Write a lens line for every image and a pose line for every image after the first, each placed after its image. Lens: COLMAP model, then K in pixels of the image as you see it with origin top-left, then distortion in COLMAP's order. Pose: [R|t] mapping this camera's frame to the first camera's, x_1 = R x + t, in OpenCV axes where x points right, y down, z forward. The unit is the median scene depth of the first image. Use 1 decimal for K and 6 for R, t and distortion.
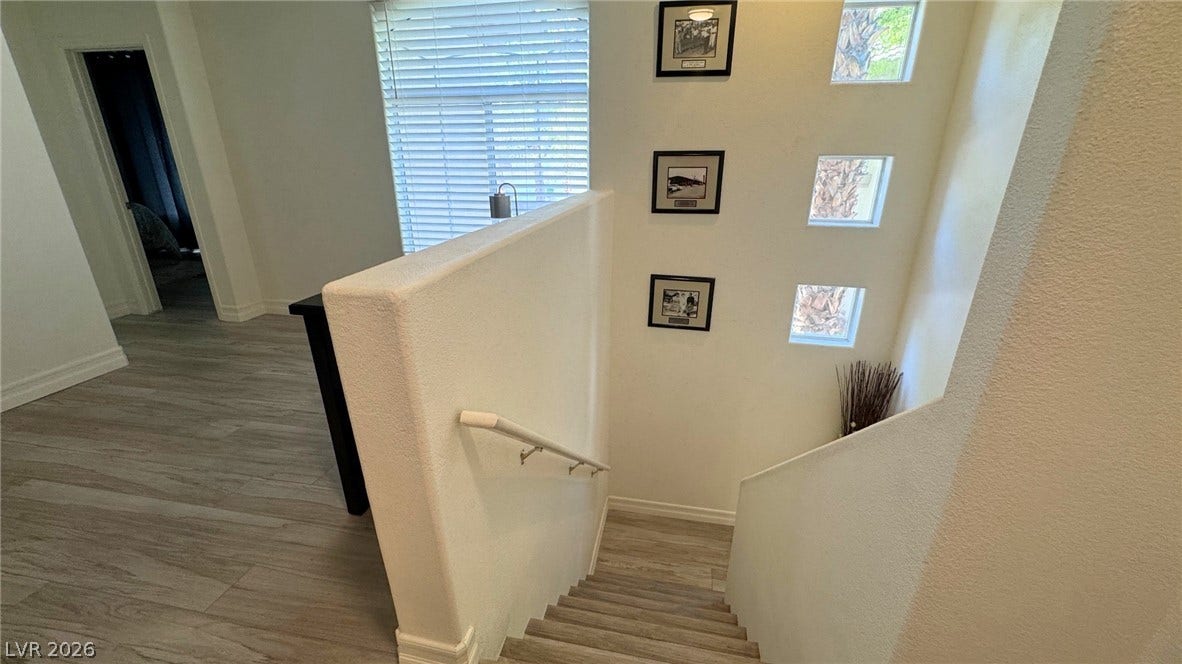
lens RADIAL K [[474.9, 0, 590.5], [0, 474.9, 331.4], [0, 0, 1]] dist [-0.004163, -0.000172]
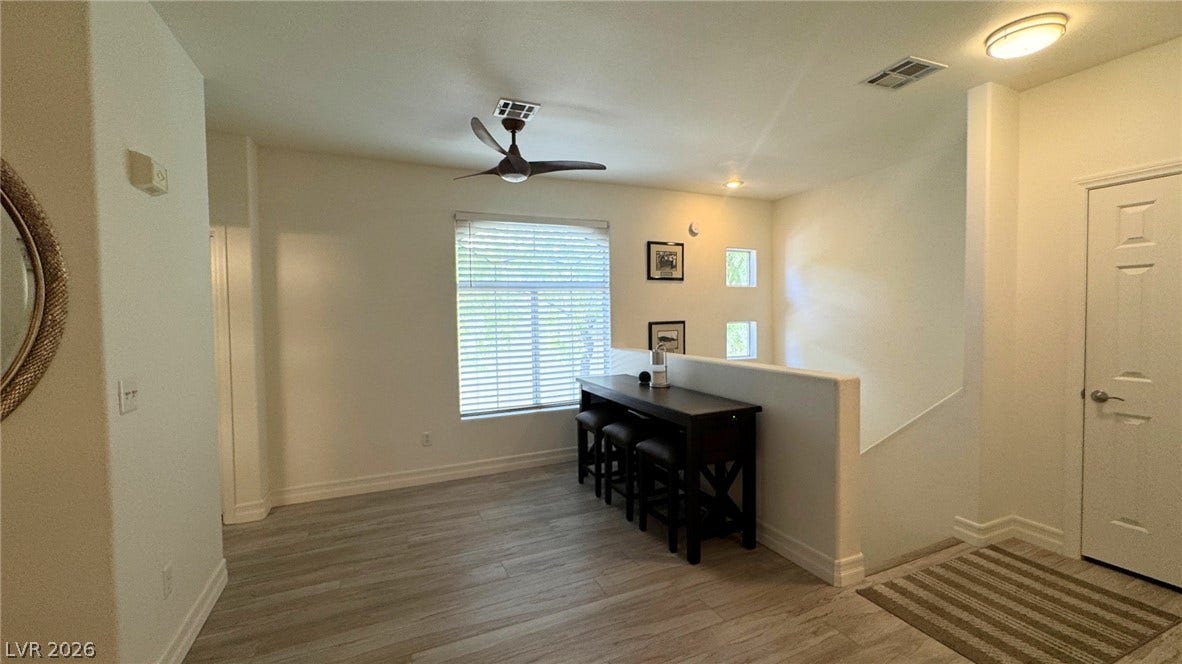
lens RADIAL K [[474.9, 0, 587.9], [0, 474.9, 333.3], [0, 0, 1]] dist [-0.004163, -0.000172]
pose [[0.821809, -0.039067, 0.568422, -0.986621], [0.218027, 0.943276, -0.250388, 0.007402], [-0.526397, 0.329702, 0.783711, -0.124860]]
